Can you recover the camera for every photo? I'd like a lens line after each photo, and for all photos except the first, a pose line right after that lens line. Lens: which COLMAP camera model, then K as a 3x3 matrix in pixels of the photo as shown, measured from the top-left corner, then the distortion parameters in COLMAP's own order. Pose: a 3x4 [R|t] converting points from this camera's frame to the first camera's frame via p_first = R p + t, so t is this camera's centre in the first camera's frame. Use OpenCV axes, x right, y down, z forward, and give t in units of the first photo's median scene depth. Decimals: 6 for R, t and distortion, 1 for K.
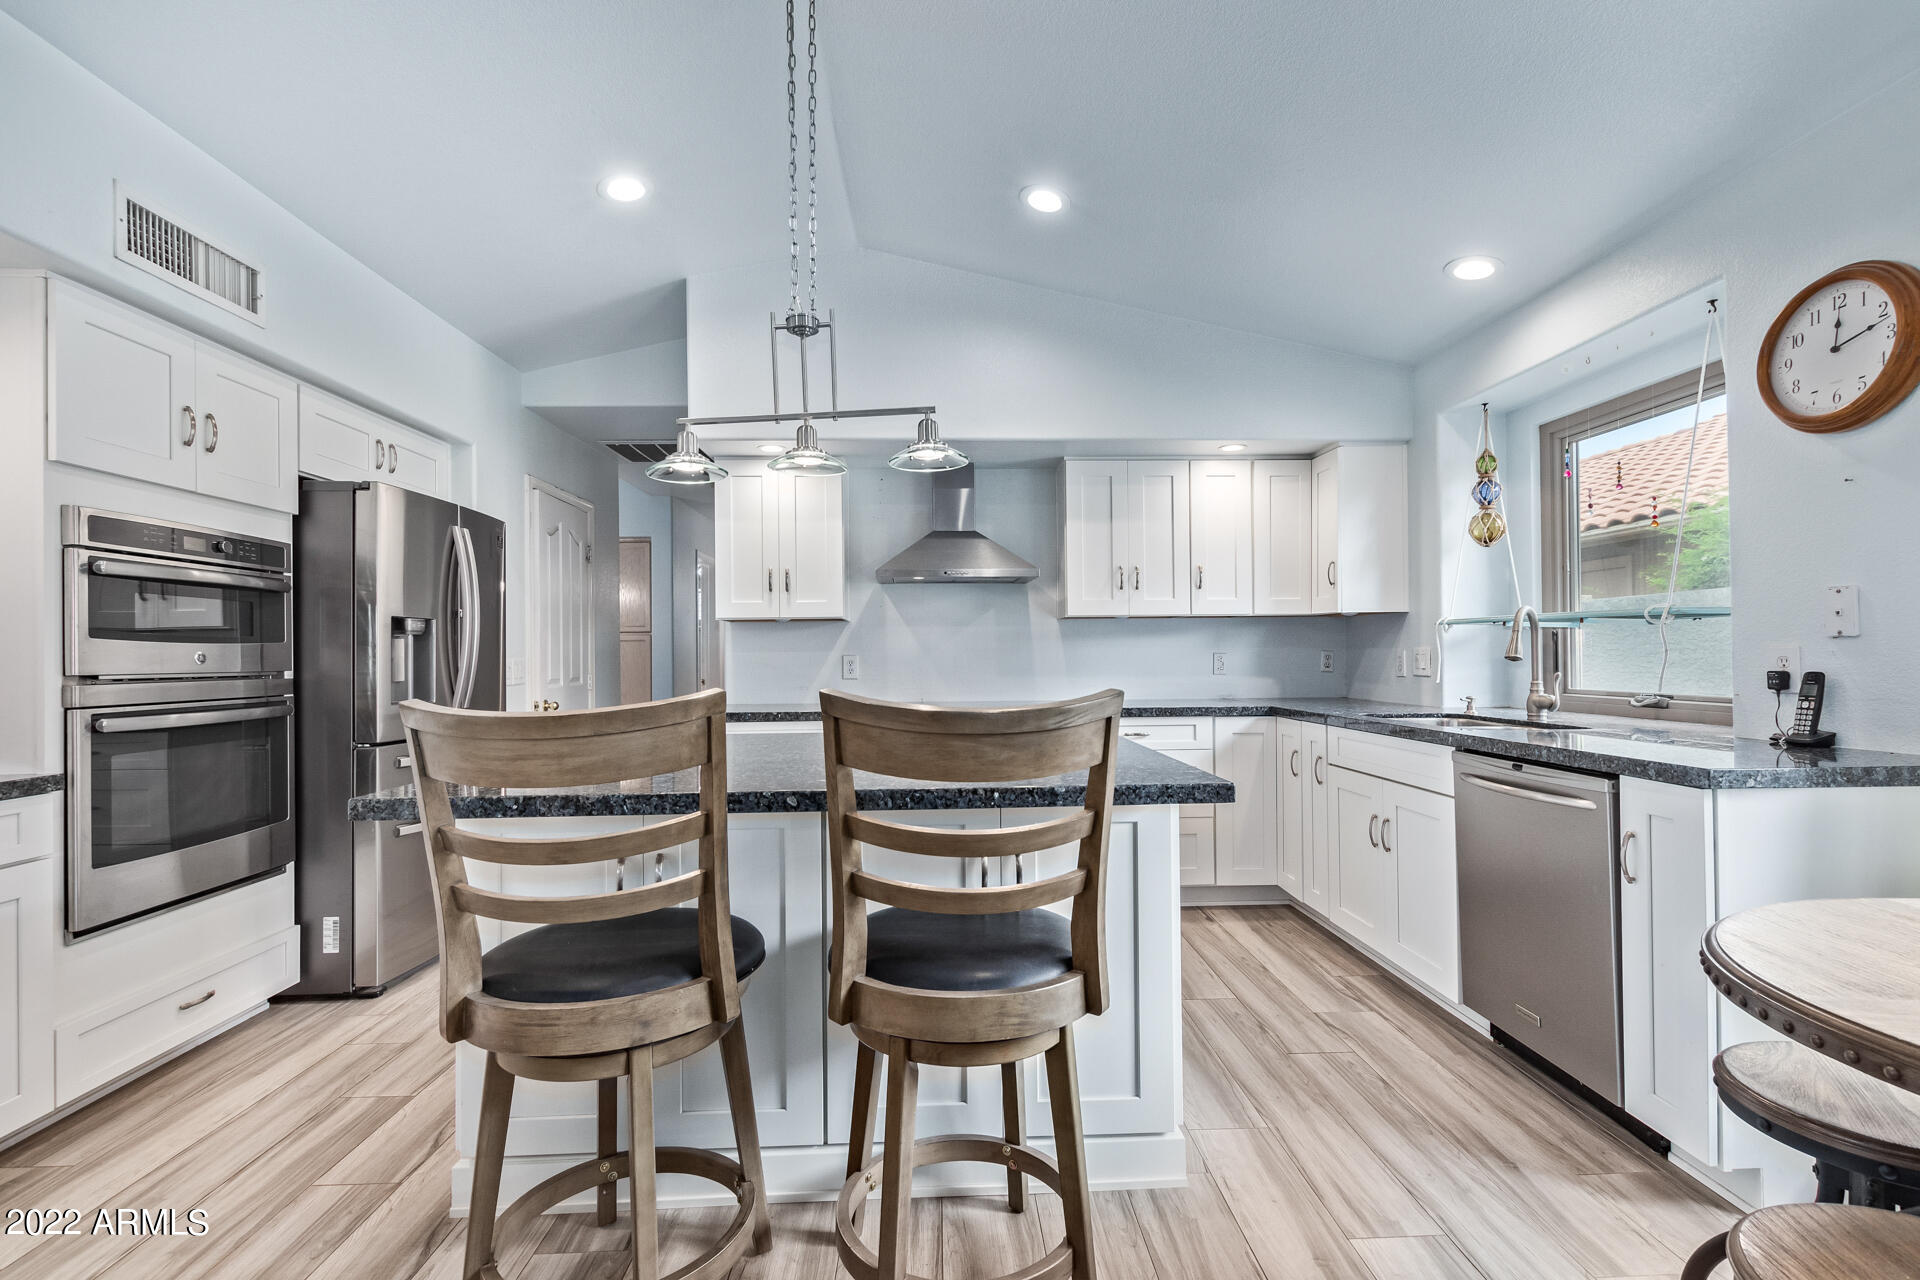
lens RADIAL K [[881.7, 0, 964.9], [0, 881.7, 644.8], [0, 0, 1]] dist [0.002860, -0.000376]
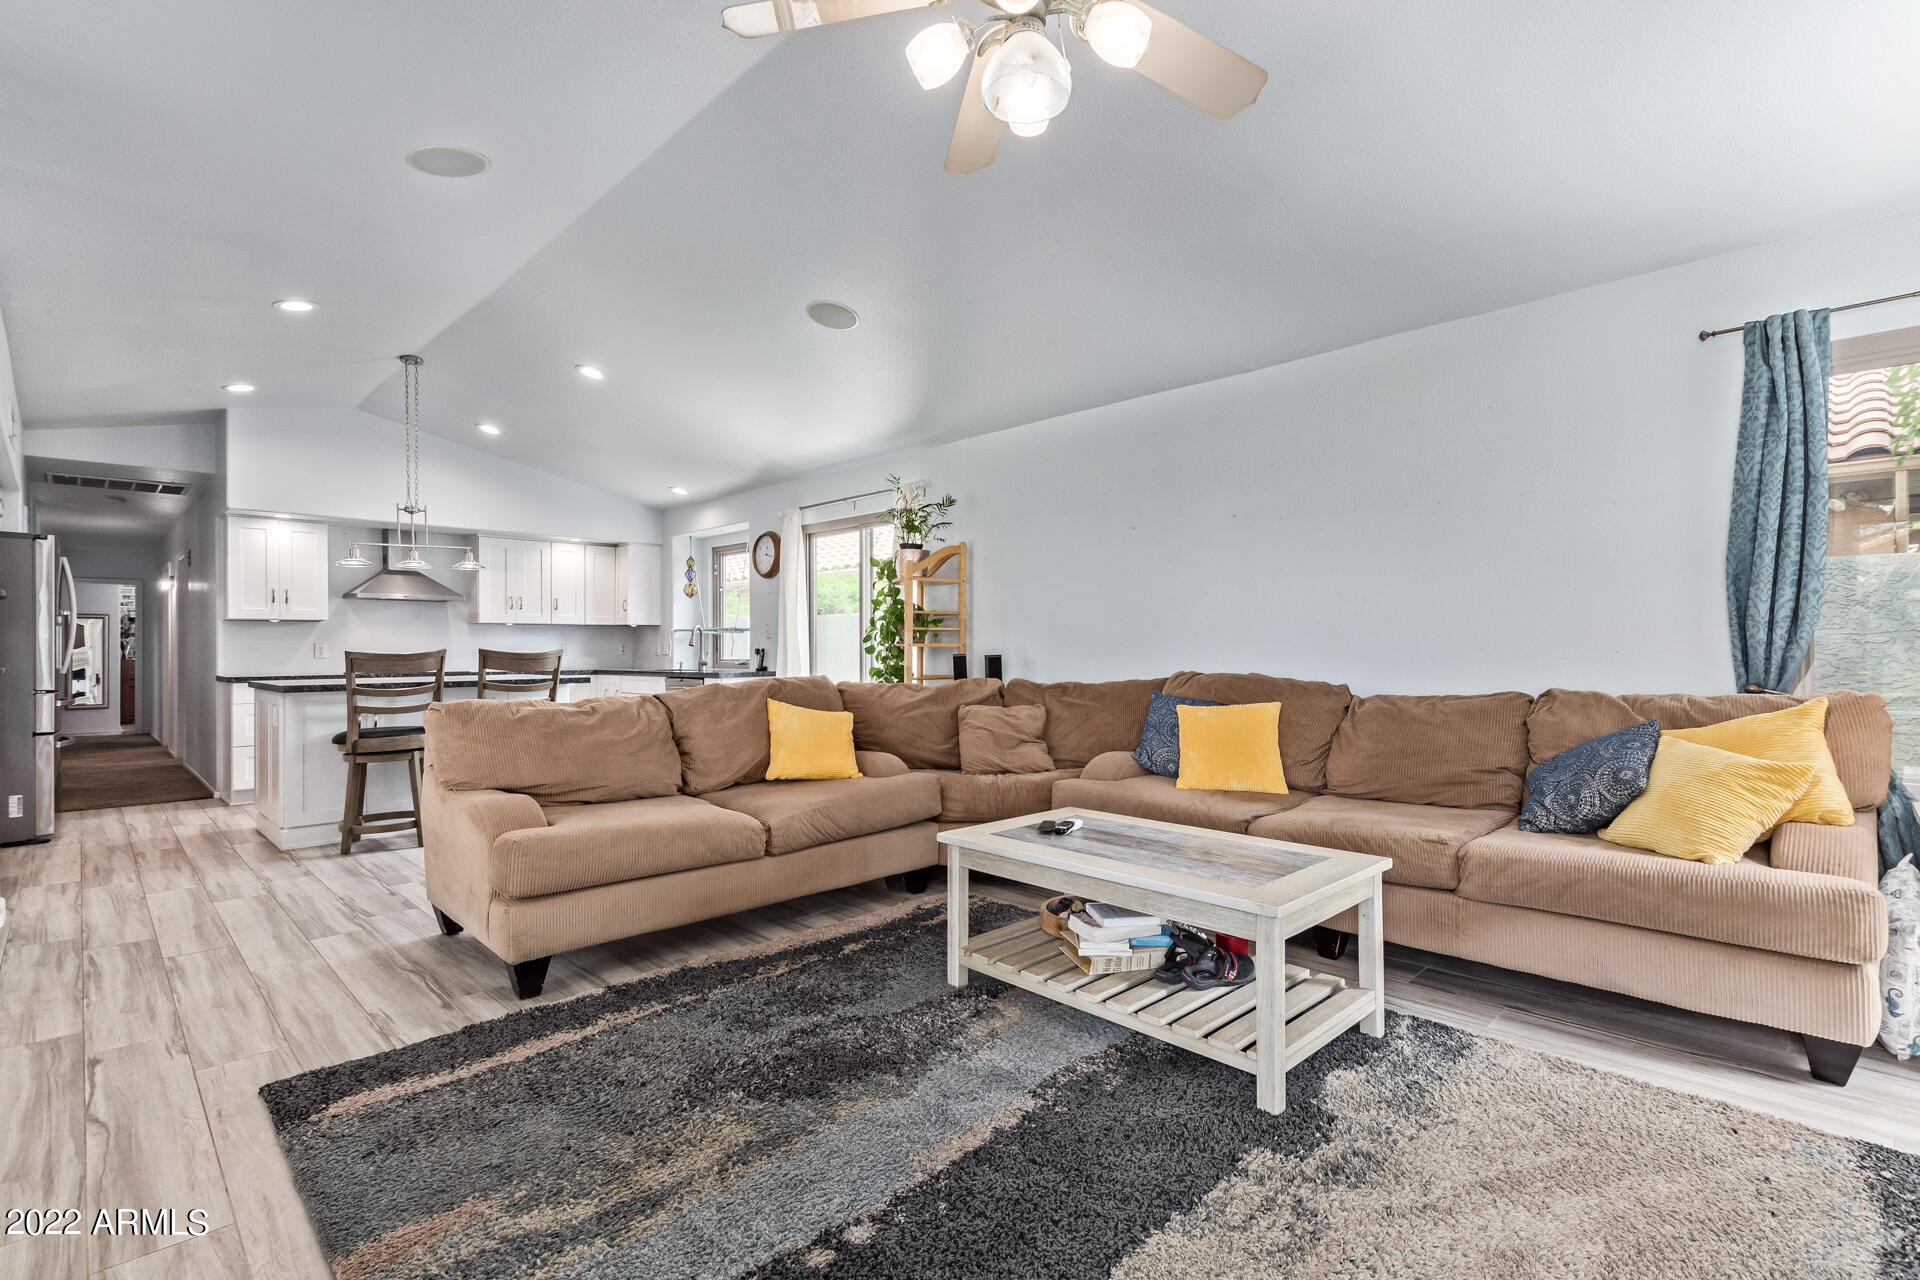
lens RADIAL K [[881.7, 0, 964.9], [0, 881.7, 644.8], [0, 0, 1]] dist [0.002860, -0.000376]
pose [[0.735542, 0.008883, 0.677420, -0.504482], [-0.009437, 0.999951, -0.002865, 0.011891], [-0.677413, -0.004285, 0.735590, -1.349412]]
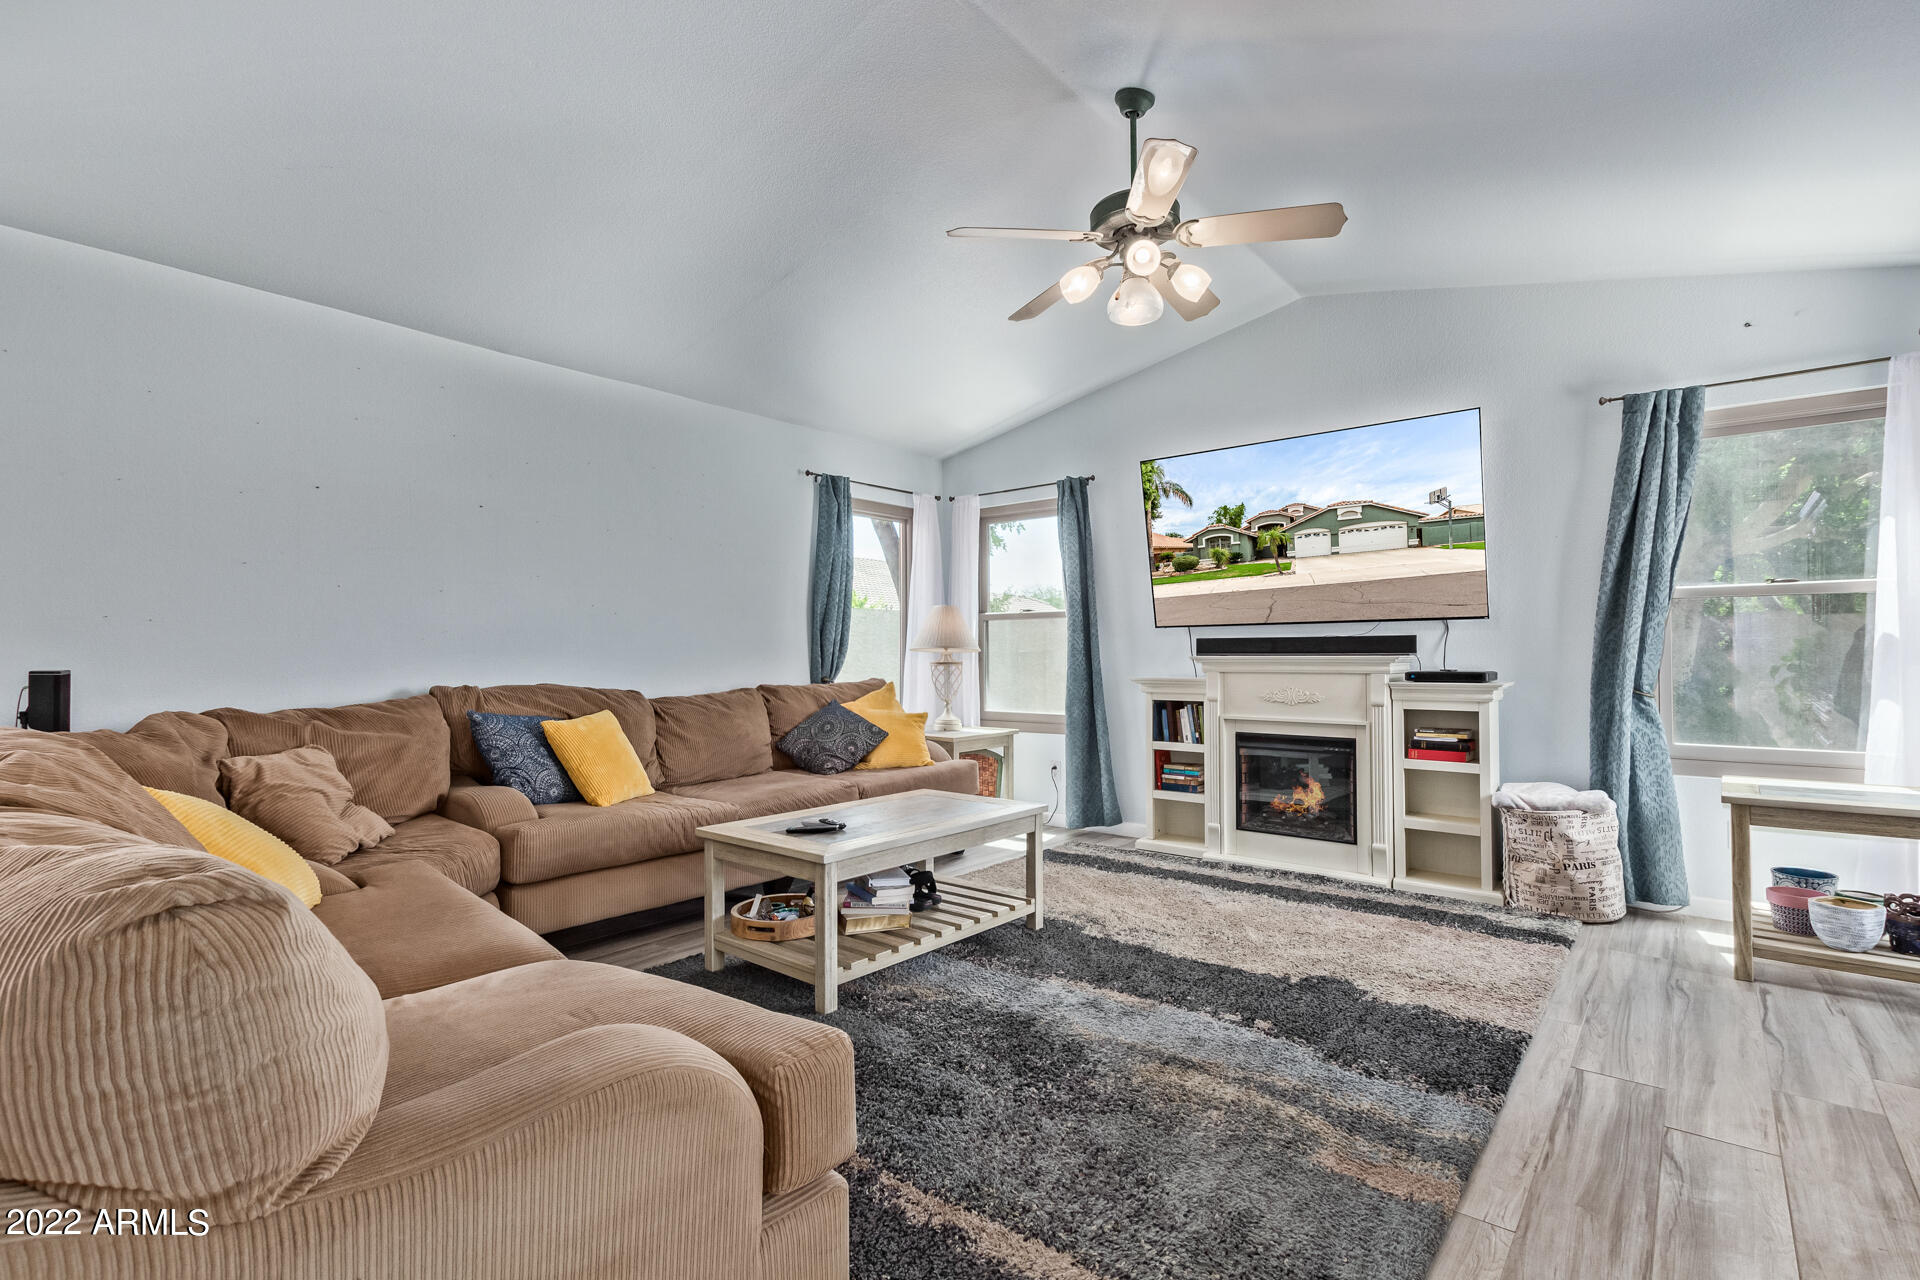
lens RADIAL K [[899.1, 0, 962.8], [0, 899.1, 645.6], [0, 0, 1]] dist [0.001829, 0.000342]
pose [[-0.744868, 0.018016, 0.666968, -0.576429], [0.005690, 0.999771, -0.020650, 0.021689], [-0.667187, -0.011587, -0.744800, -0.171538]]
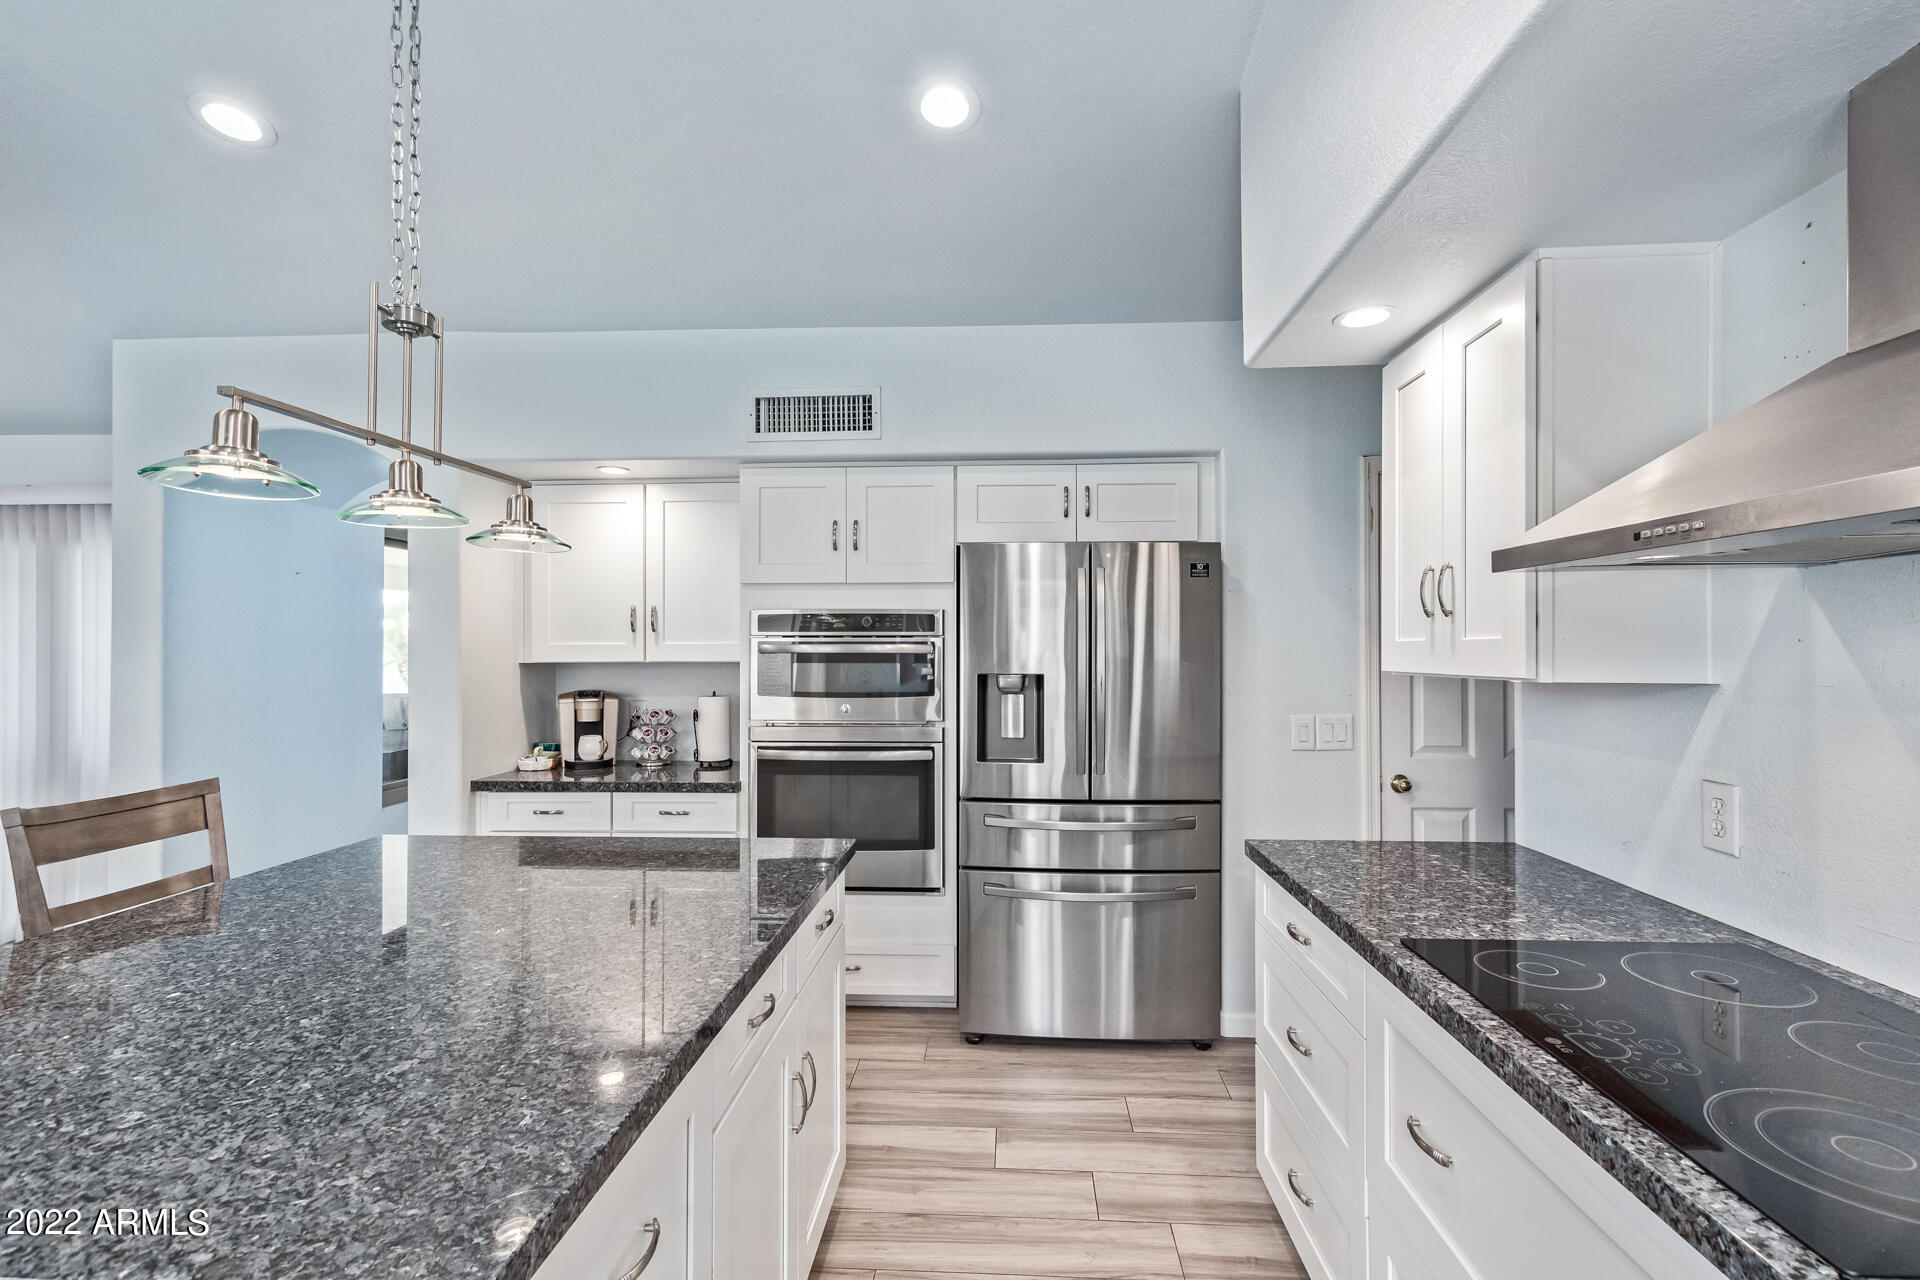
lens RADIAL K [[899.1, 0, 962.8], [0, 899.1, 645.6], [0, 0, 1]] dist [0.001829, 0.000342]
pose [[-0.083013, 0.003798, -0.996541, 0.370299], [0.010725, 0.999938, 0.002917, -0.066854], [0.996491, -0.010446, -0.083049, 1.040366]]
